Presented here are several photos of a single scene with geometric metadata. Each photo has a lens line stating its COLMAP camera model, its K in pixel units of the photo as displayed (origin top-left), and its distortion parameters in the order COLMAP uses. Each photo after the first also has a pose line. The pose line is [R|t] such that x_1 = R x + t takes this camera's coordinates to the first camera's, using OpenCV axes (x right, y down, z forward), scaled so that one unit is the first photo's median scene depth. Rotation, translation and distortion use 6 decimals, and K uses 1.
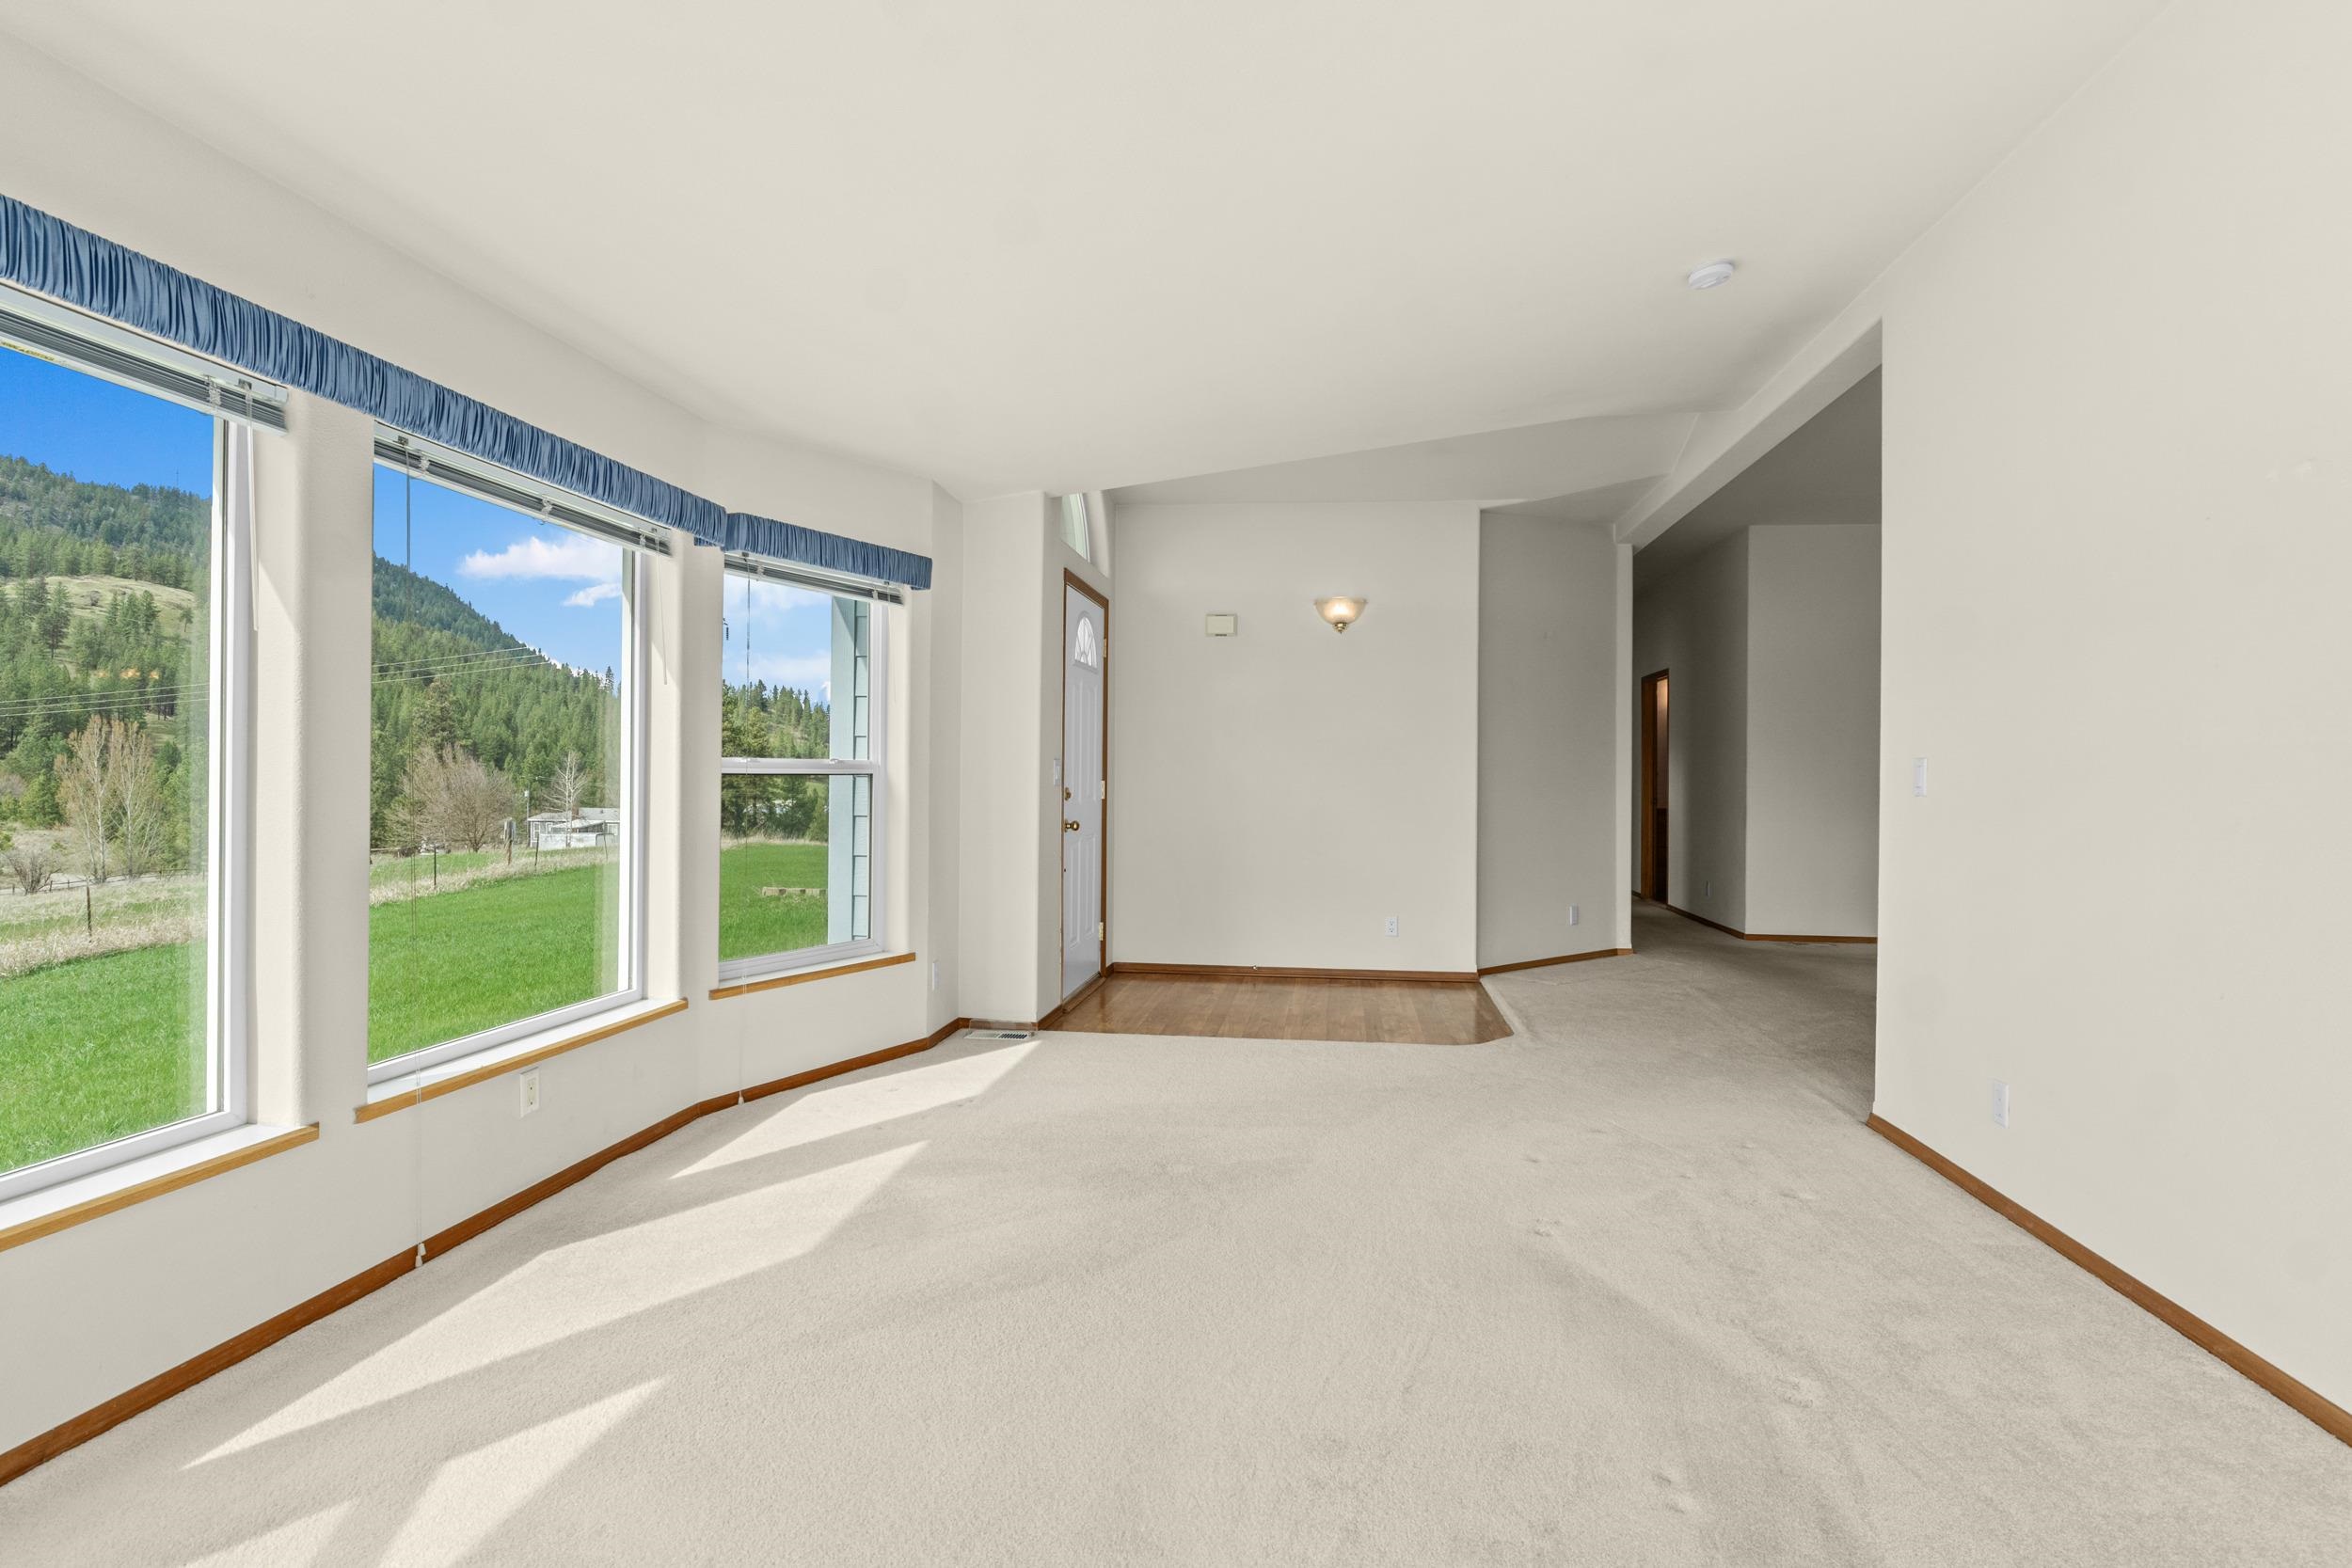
lens RADIAL K [[1194.4, 0, 1187.4], [0, 1194.4, 772.9], [0, 0, 1]] dist [-0.004921, 0.002758]
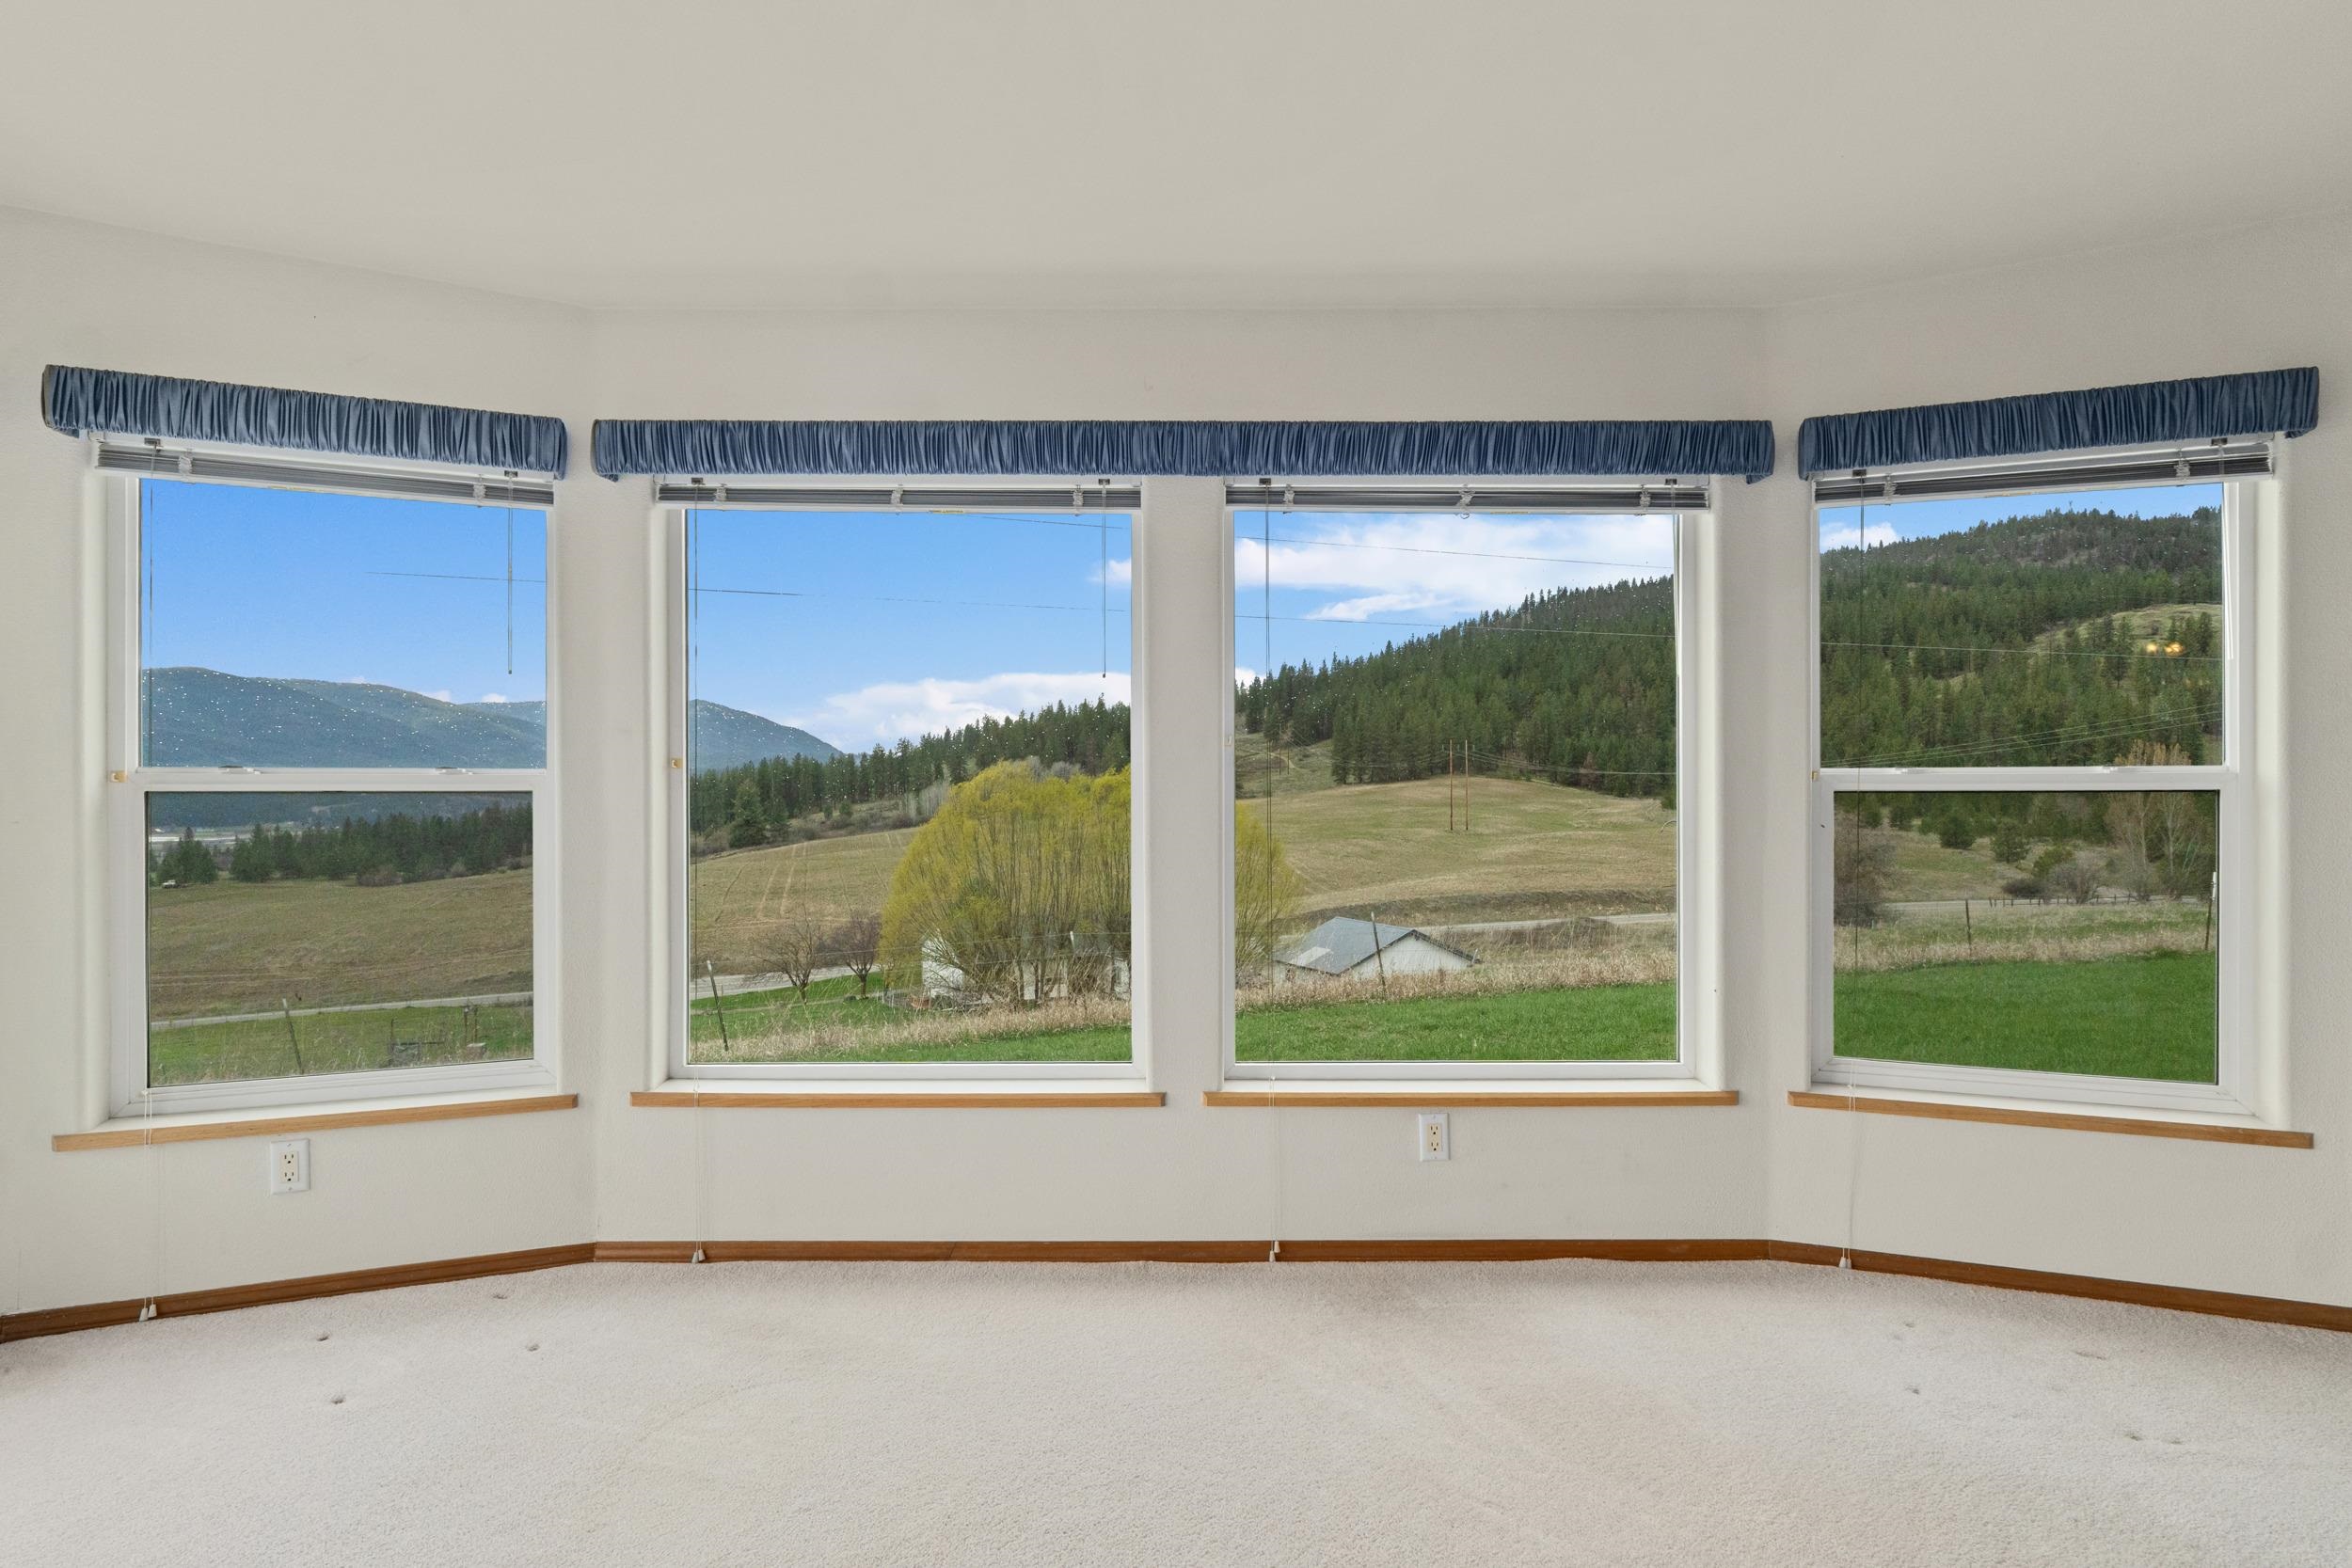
lens RADIAL K [[1194.4, 0, 1180.7], [0, 1194.4, 792.2], [0, 0, 1]] dist [-0.004921, 0.002758]
pose [[0.132615, -0.005798, -0.991151, 0.160003], [0.004171, 0.999977, -0.005291, 0.002025], [0.991159, -0.003432, 0.132636, 0.320860]]
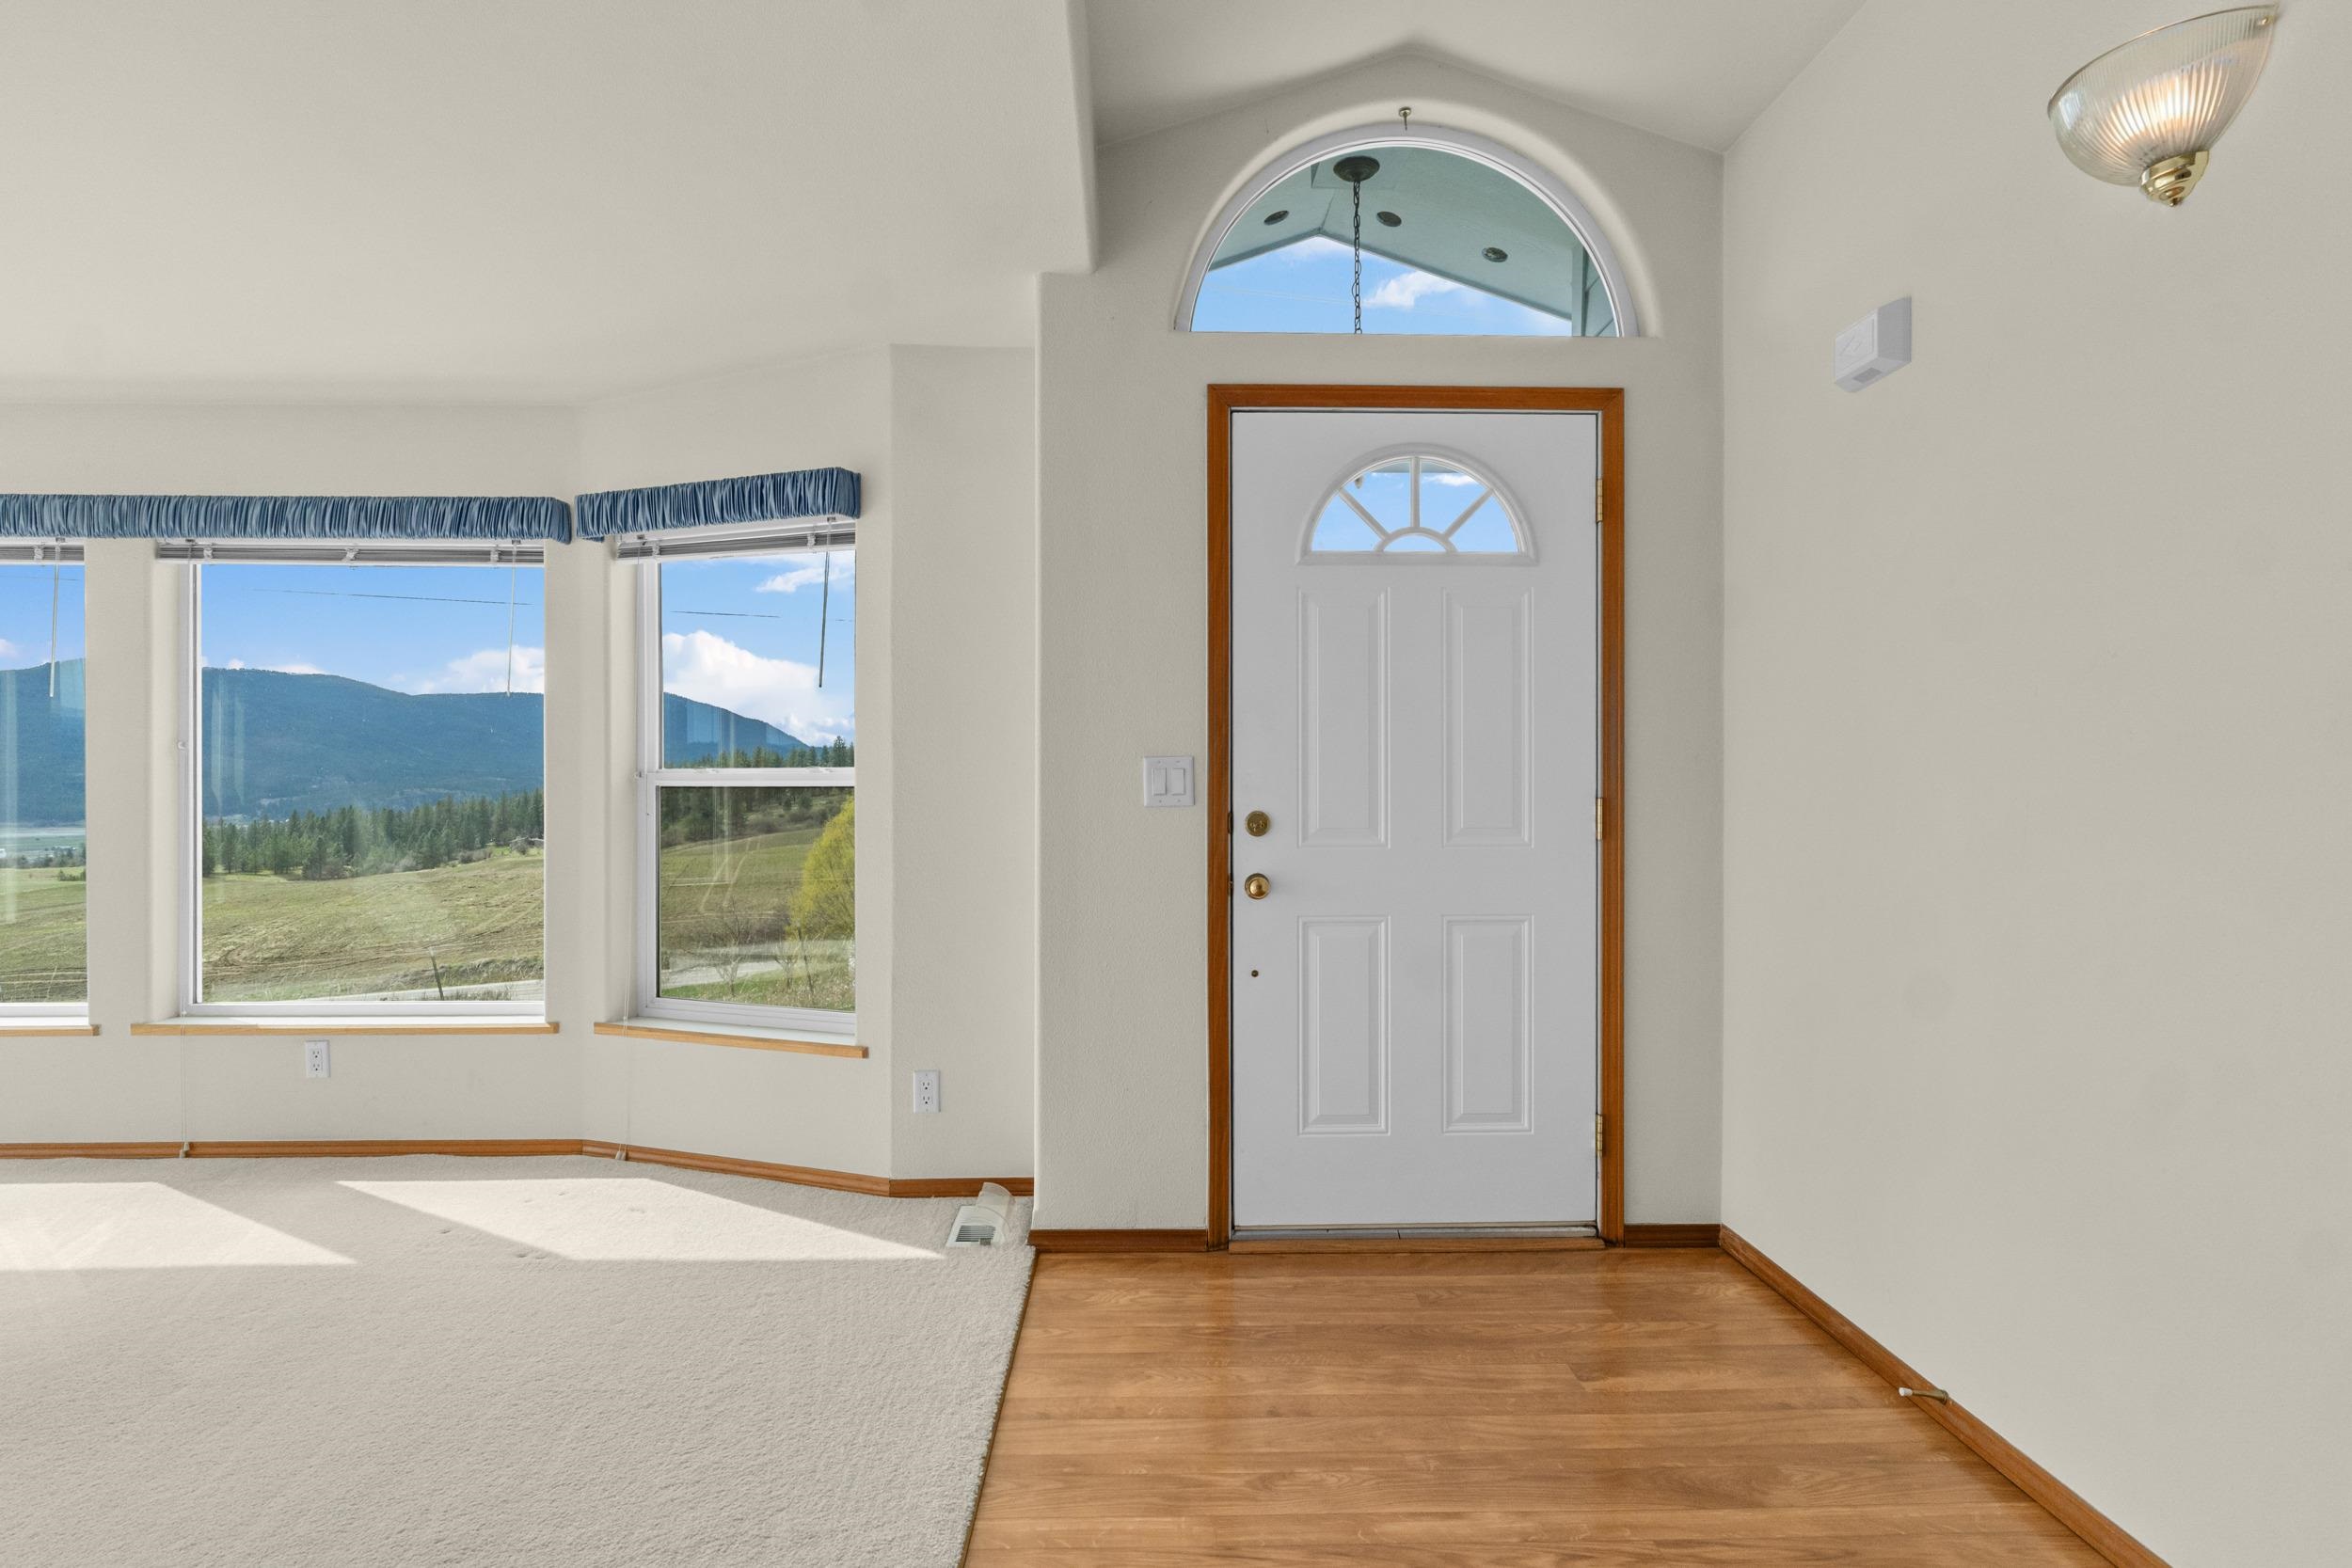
lens RADIAL K [[1197.1, 0, 1182.9], [0, 1197.1, 787.2], [0, 0, 1]] dist [-0.002847, 0.000083]
pose [[0.156662, -0.004375, -0.987643, 0.347264], [0.003125, 0.999987, -0.003934, 0.003577], [0.987647, -0.002470, 0.156674, 0.776607]]
